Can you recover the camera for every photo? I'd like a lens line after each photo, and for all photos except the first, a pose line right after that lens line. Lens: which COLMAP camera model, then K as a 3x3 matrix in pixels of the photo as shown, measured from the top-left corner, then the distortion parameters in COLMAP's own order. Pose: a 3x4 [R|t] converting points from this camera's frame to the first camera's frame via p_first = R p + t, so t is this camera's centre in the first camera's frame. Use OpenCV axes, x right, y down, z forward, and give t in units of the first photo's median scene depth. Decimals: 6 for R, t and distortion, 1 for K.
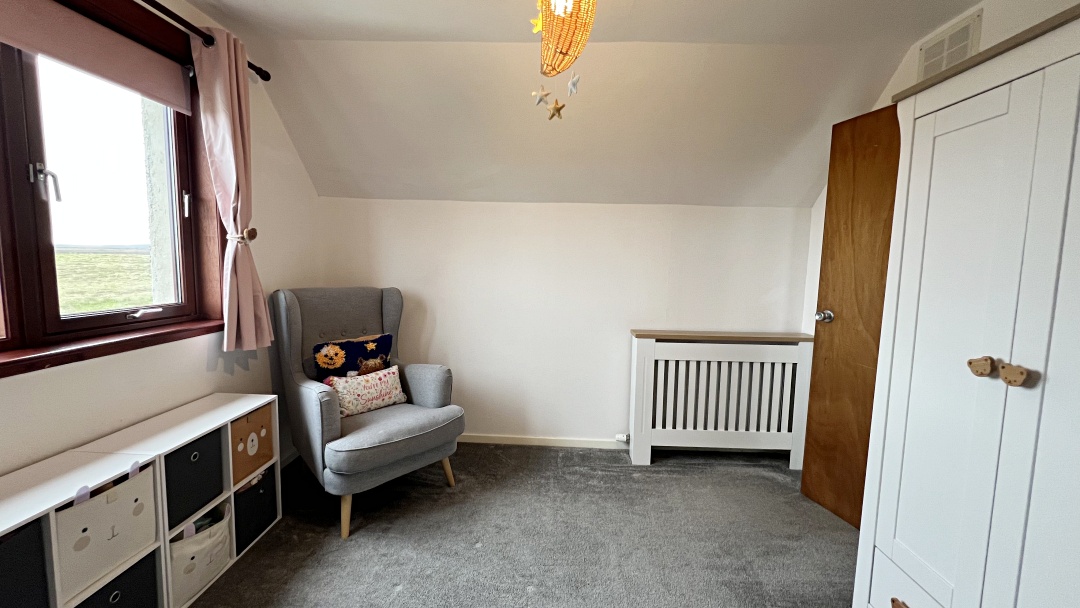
lens RADIAL K [[433.0, 0, 540.3], [0, 433.0, 302.0], [0, 0, 1]] dist [-0.000529, 0.000341]
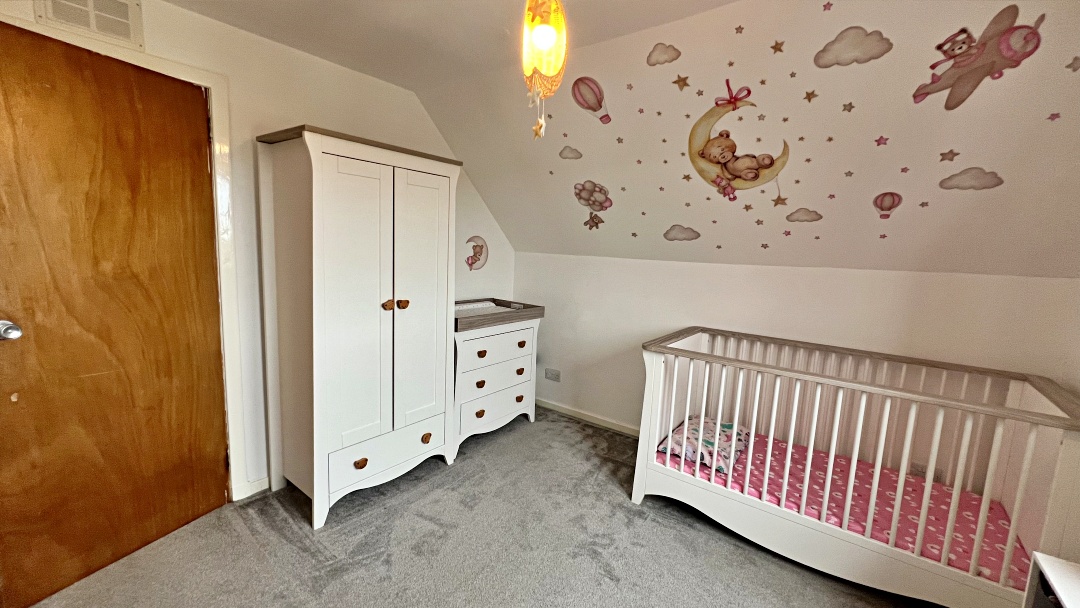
lens RADIAL K [[433.0, 0, 540.3], [0, 433.0, 302.0], [0, 0, 1]] dist [-0.000529, 0.000341]
pose [[-0.816620, -0.130939, 0.562128, -0.357690], [-0.003406, 0.975003, 0.222165, -0.161809], [-0.577166, 0.179510, -0.796653, 1.117727]]
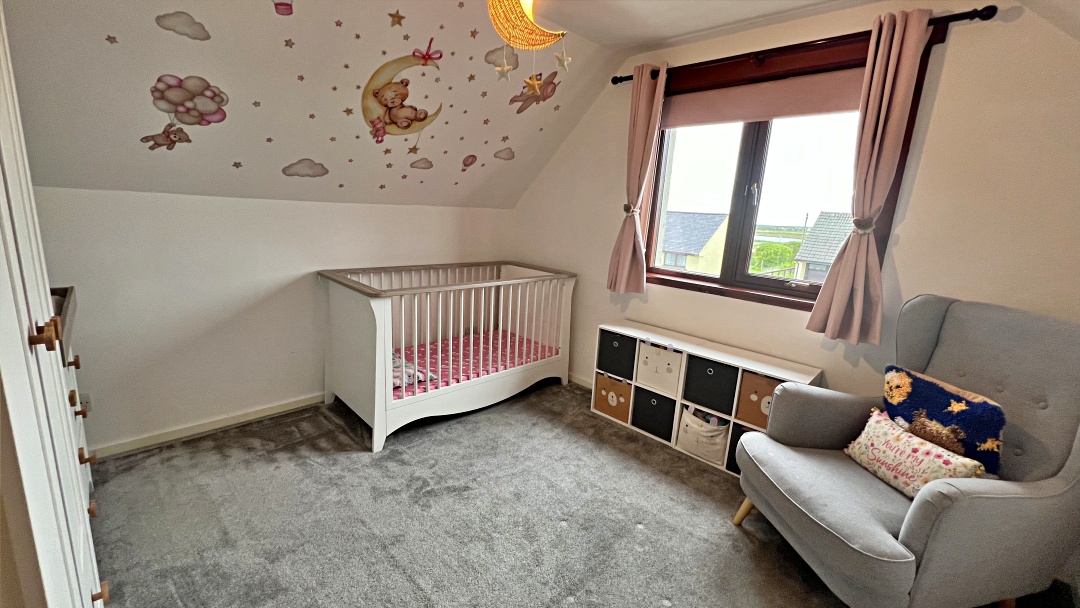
lens RADIAL K [[433.0, 0, 540.3], [0, 433.0, 302.0], [0, 0, 1]] dist [-0.000529, 0.000341]
pose [[-0.673423, 0.092715, -0.733420, 0.497730], [-0.147105, 0.955457, 0.255856, -0.123730], [0.724473, 0.280189, -0.629788, 1.078223]]
